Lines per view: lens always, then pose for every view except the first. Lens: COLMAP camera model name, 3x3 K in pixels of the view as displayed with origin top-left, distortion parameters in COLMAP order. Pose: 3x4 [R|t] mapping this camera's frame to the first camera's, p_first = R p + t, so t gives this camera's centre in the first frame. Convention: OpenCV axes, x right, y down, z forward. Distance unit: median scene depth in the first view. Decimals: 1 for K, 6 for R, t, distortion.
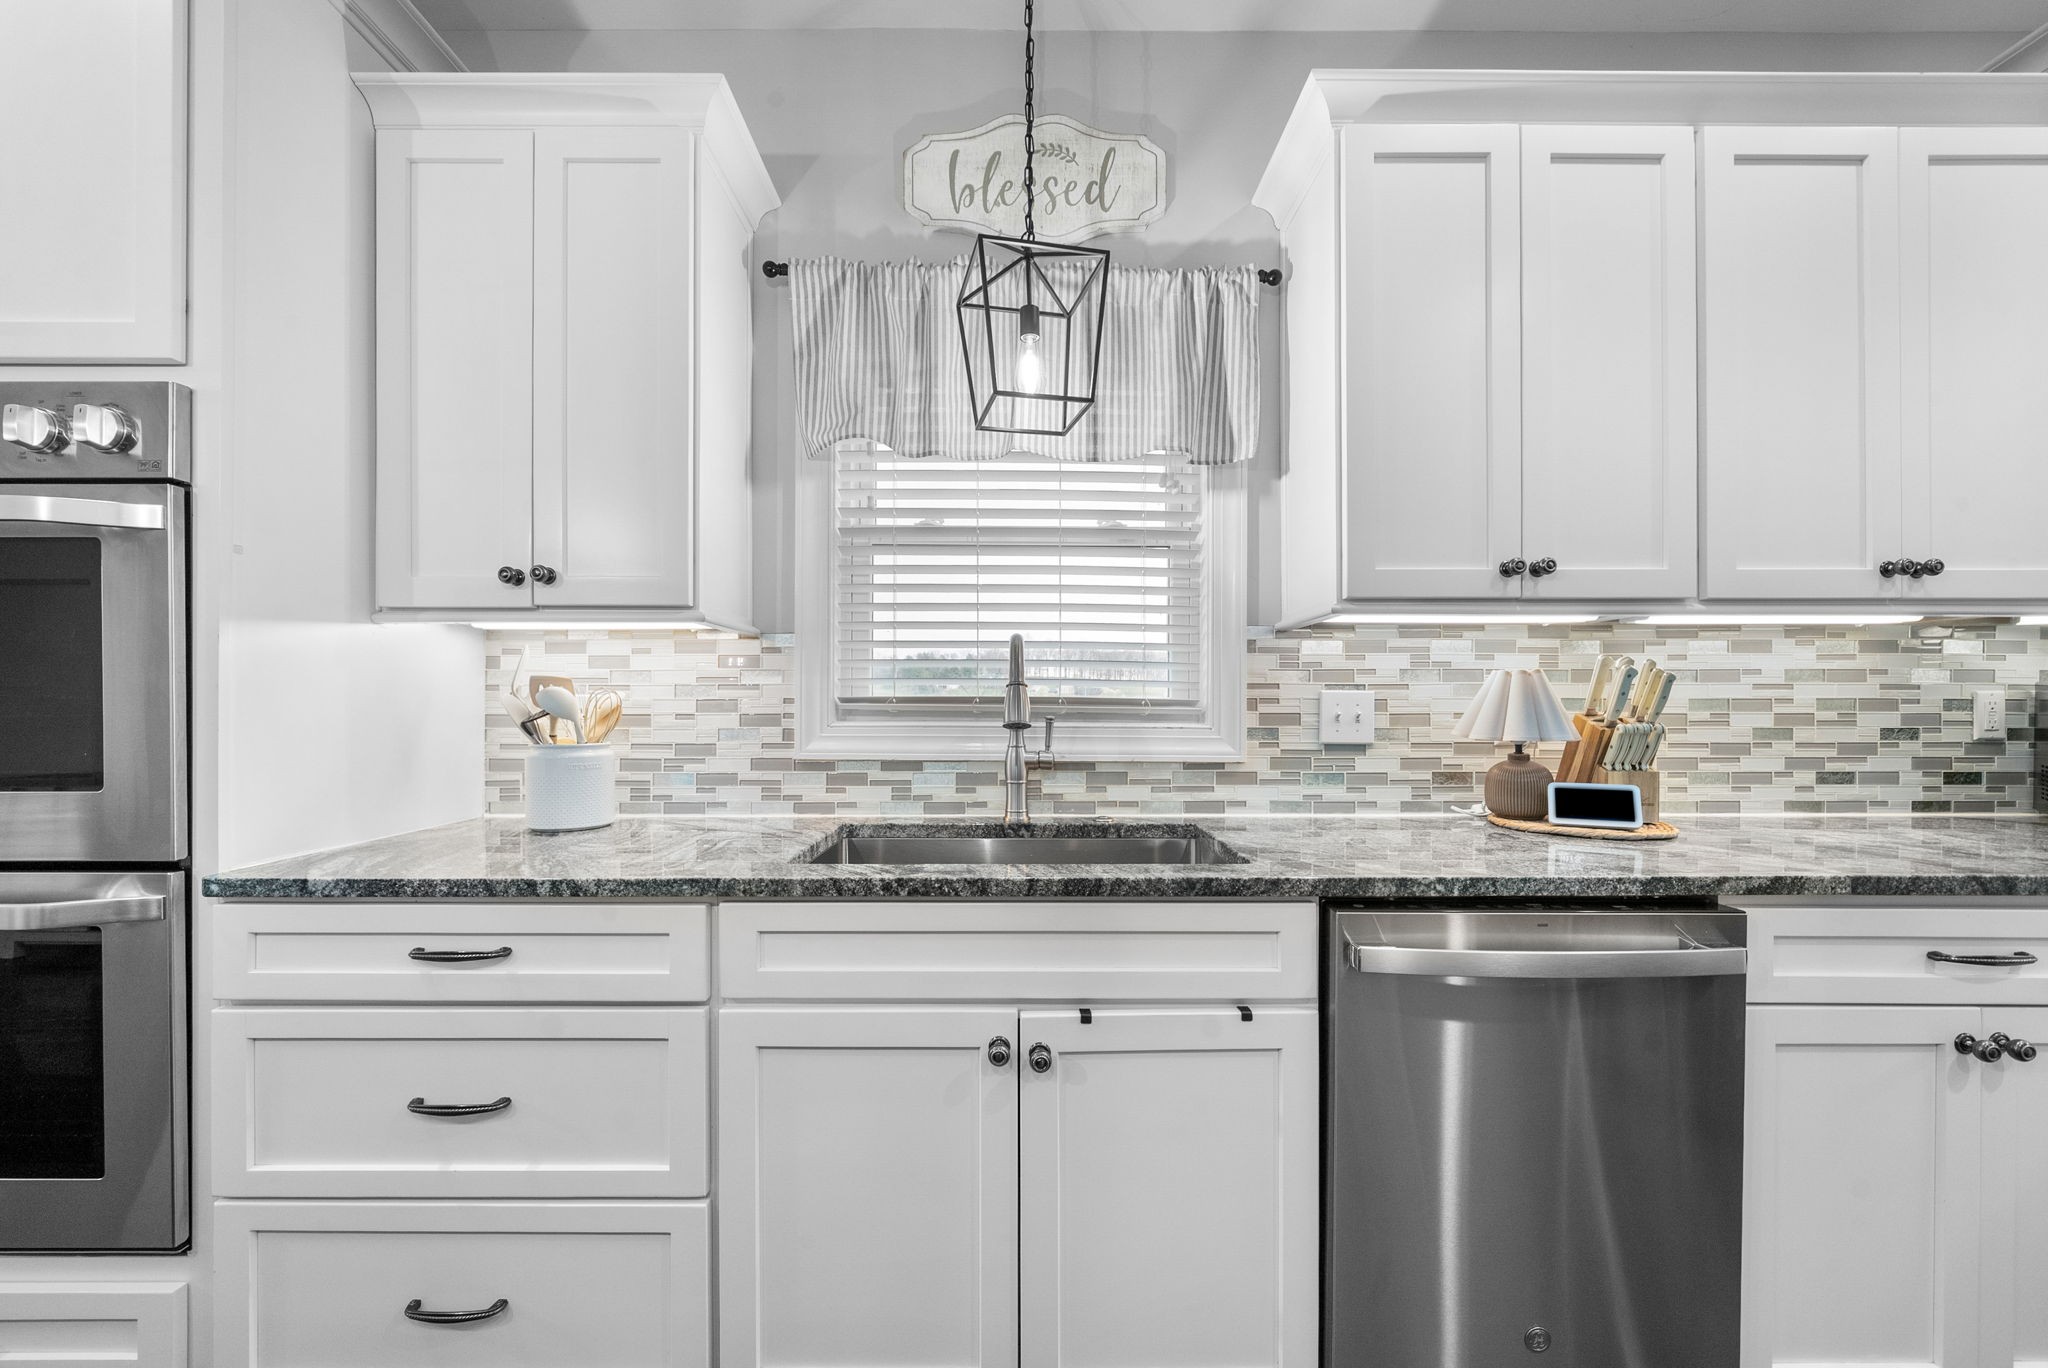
lens RADIAL K [[802.6, 0, 1025.7], [0, 802.6, 703.1], [0, 0, 1]] dist [-0.001180, 0.000002]
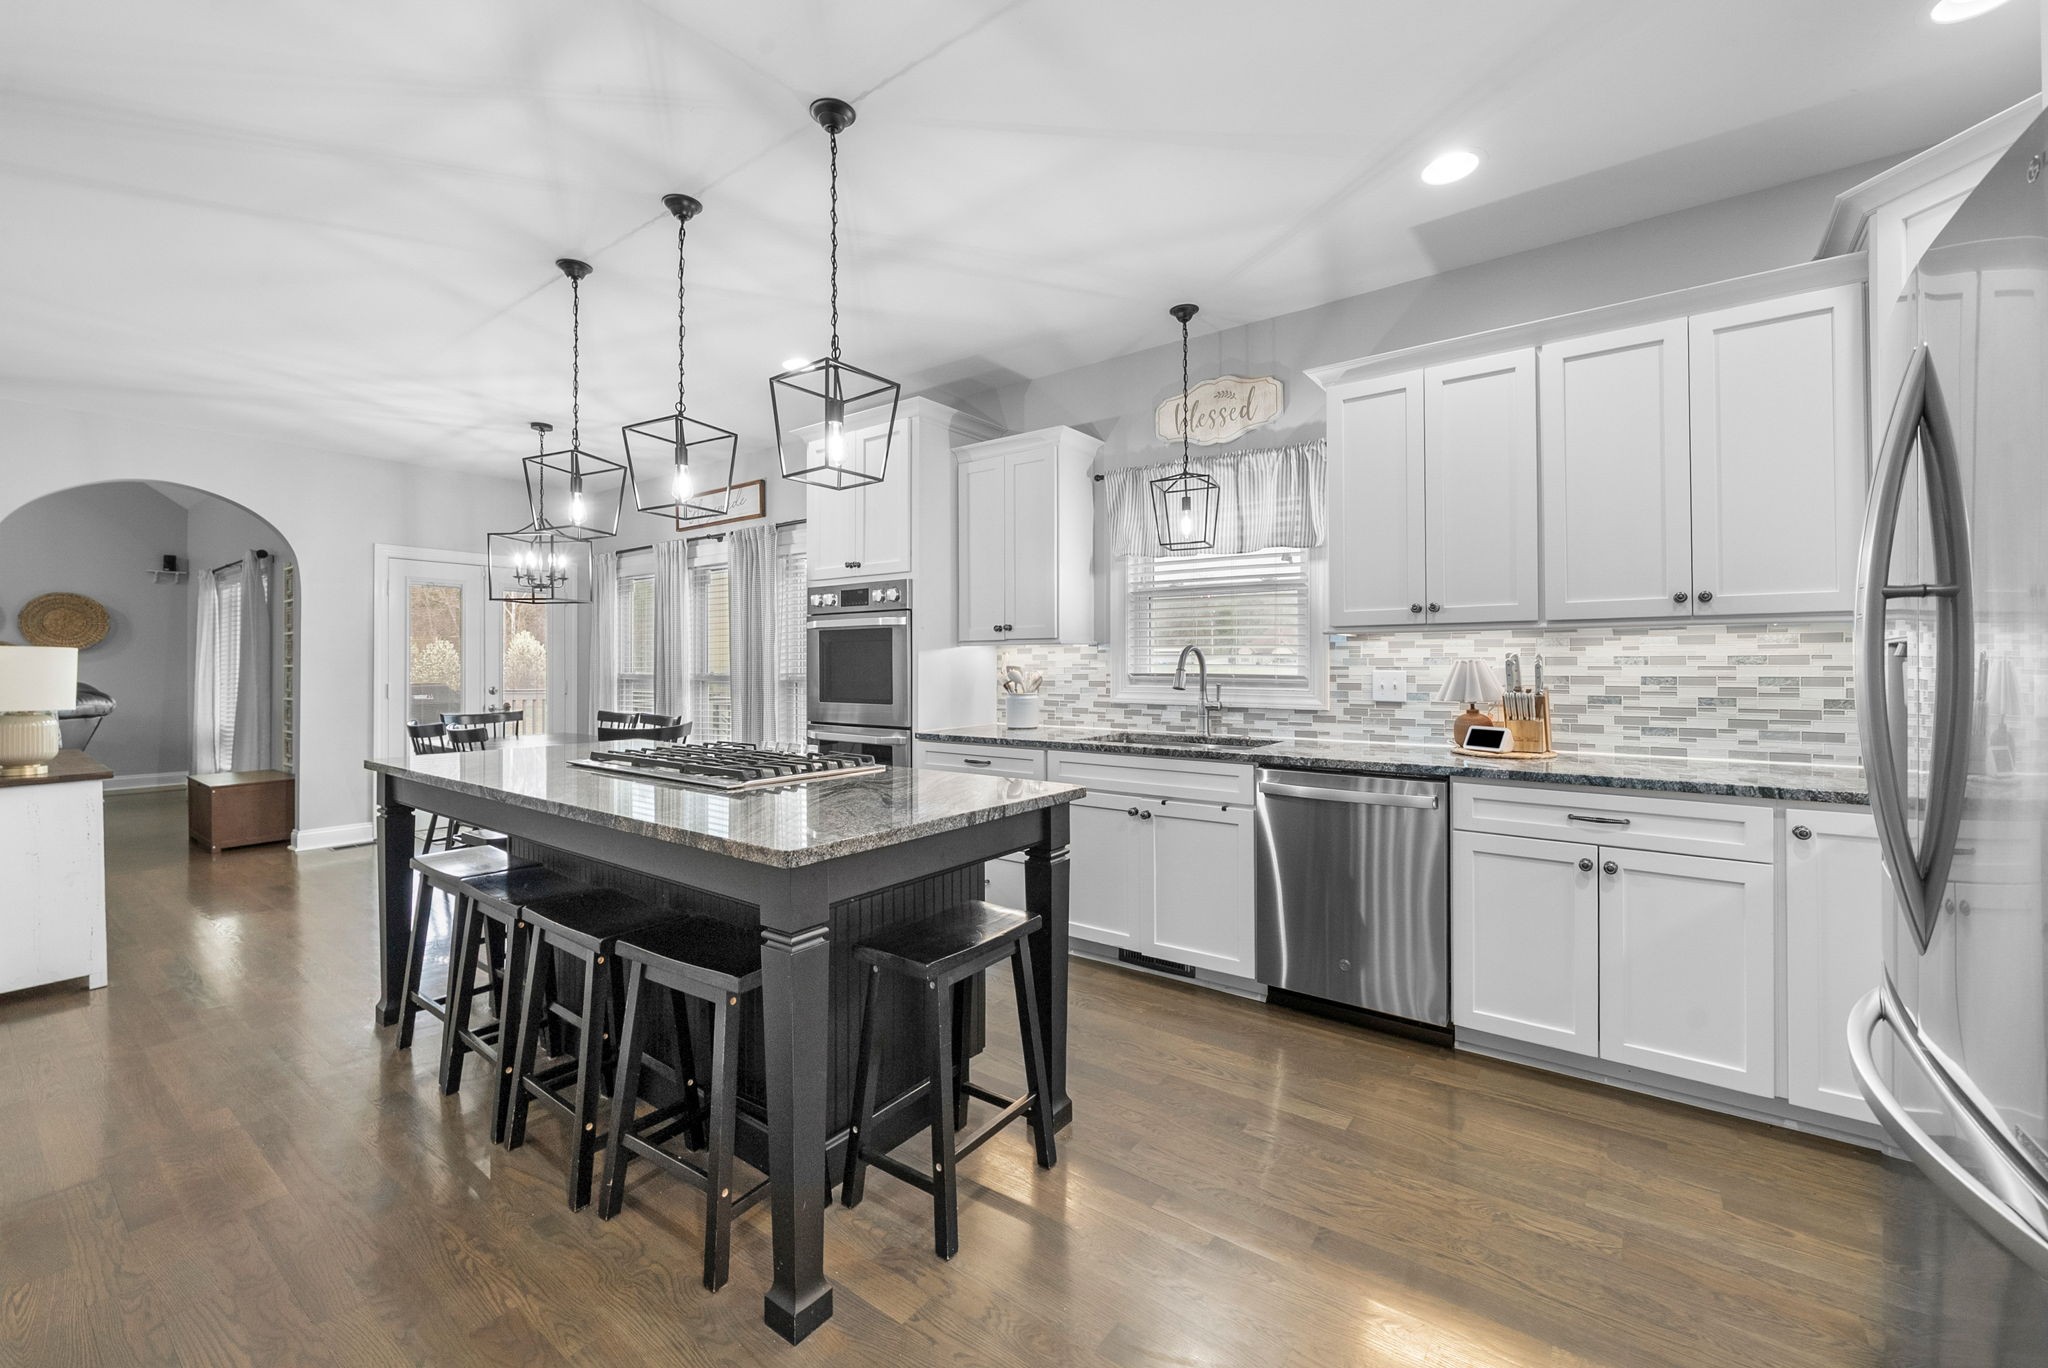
lens RADIAL K [[846.7, 0, 1039.0], [0, 846.7, 632.0], [0, 0, 1]] dist [-0.001599, -0.000049]
pose [[0.810356, -0.024019, -0.585445, 0.881277], [0.006759, 0.999476, -0.031650, -0.047428], [0.585899, 0.021691, 0.810094, -0.942674]]
